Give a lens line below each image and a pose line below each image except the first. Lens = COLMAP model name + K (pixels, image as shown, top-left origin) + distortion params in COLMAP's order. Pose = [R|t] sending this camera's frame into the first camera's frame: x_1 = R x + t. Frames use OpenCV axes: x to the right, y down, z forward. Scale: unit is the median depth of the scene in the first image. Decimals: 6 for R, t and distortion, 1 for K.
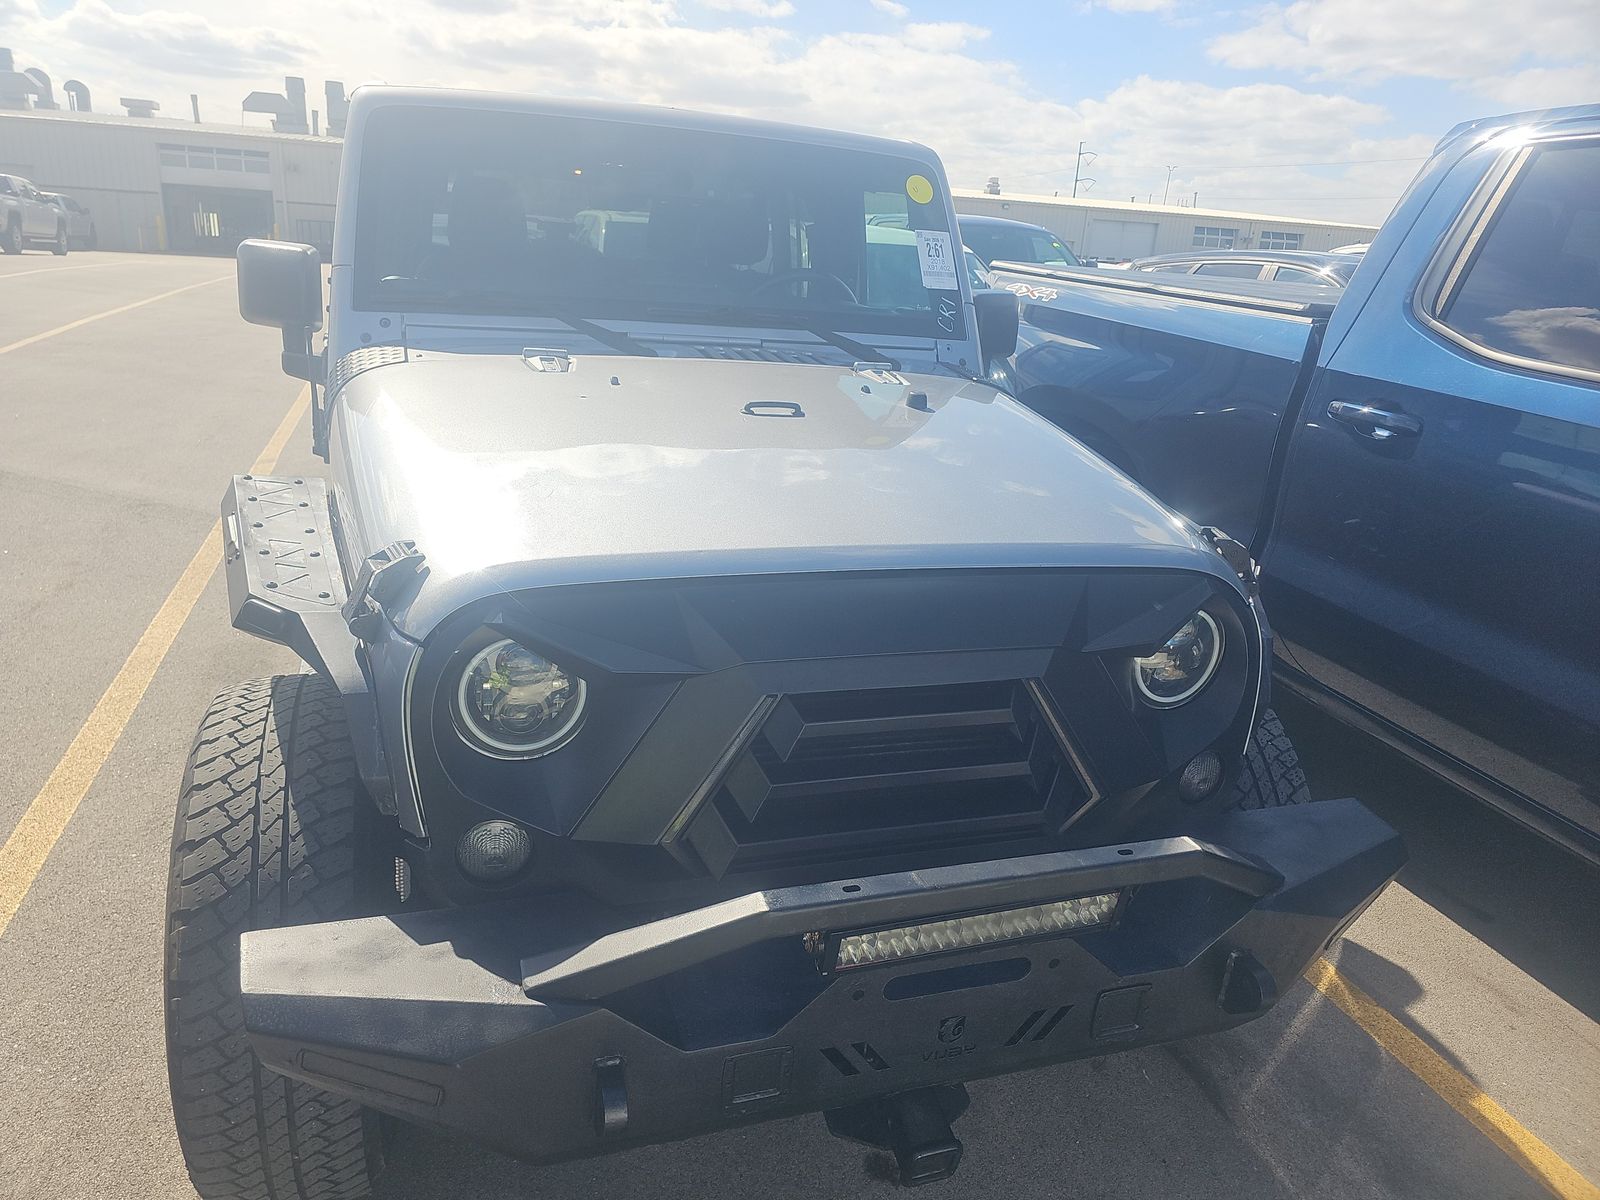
lens RADIAL K [[1051.3, 0, 795.9], [0, 1051.3, 597.0], [0, 0, 1]] dist [0.063485, -0.060459]
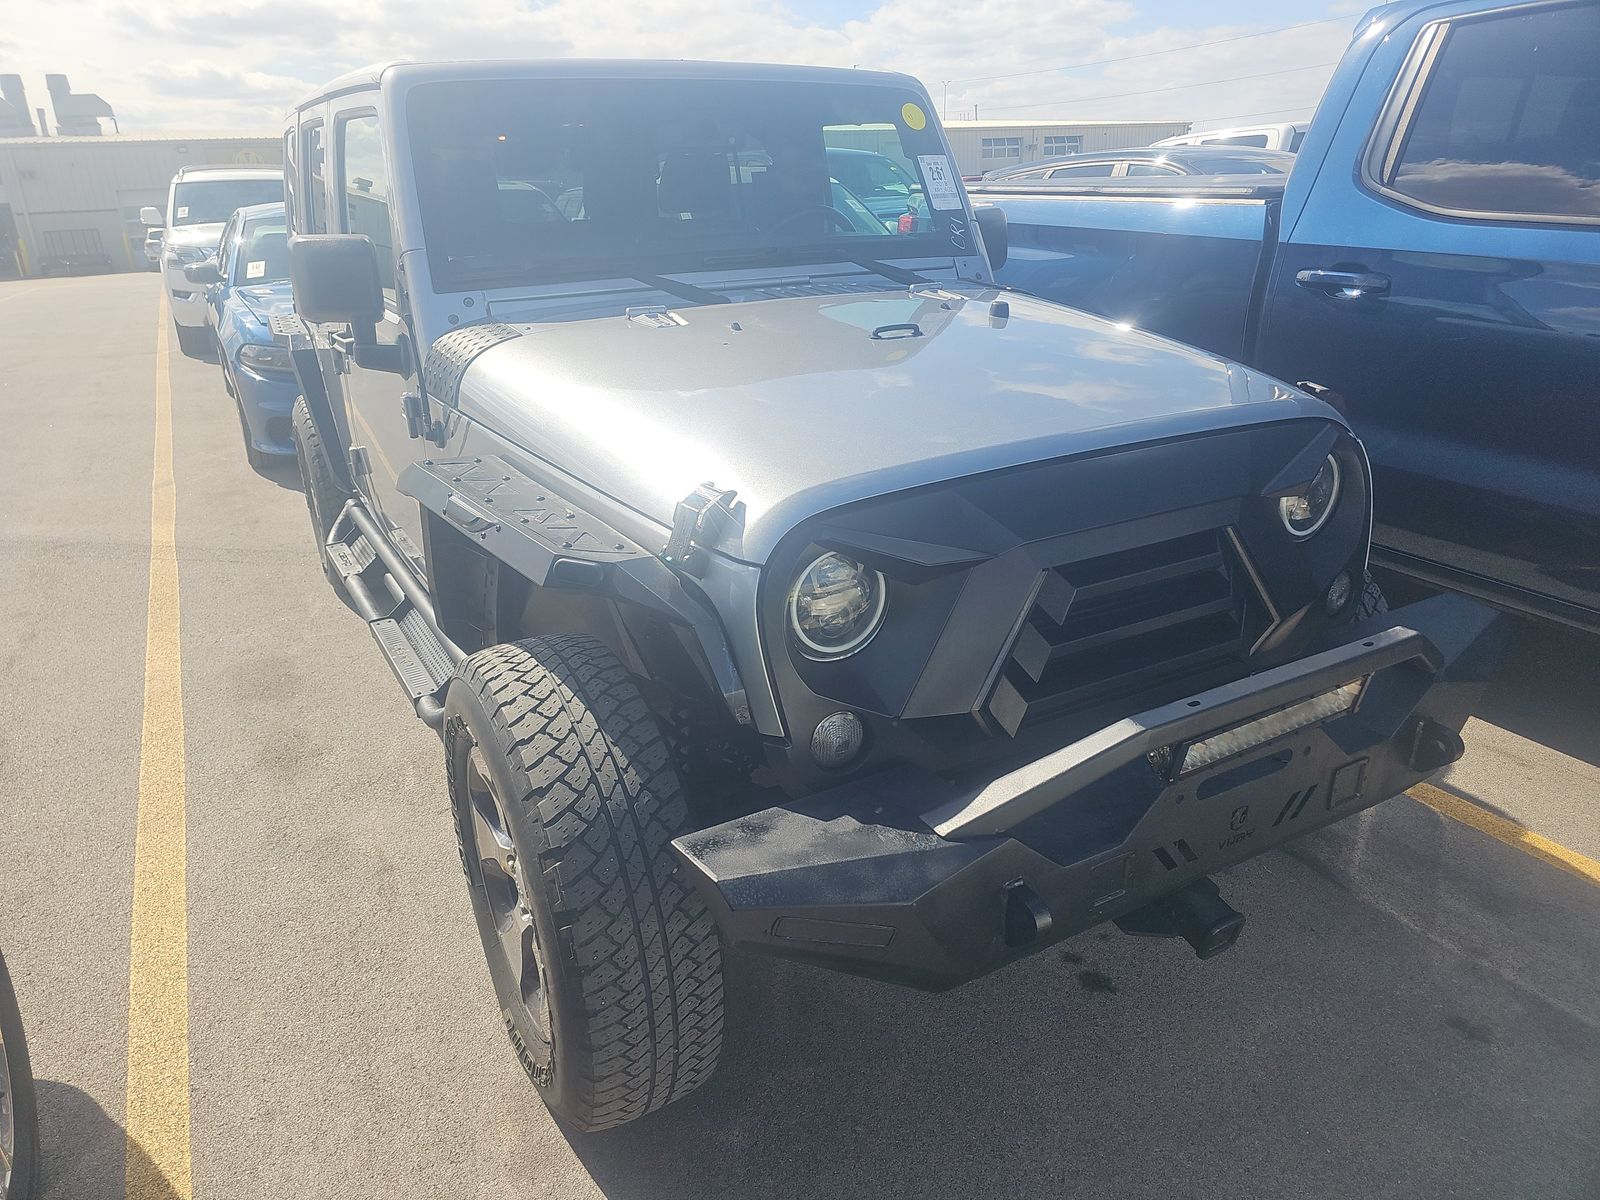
lens RADIAL K [[1051.3, 0, 795.9], [0, 1051.3, 597.0], [0, 0, 1]] dist [0.063485, -0.060459]
pose [[0.977807, -0.160954, 0.134117, -0.348497], [0.154484, 0.986327, 0.057397, 0.013051], [-0.141522, -0.035404, 0.989302, -0.075557]]
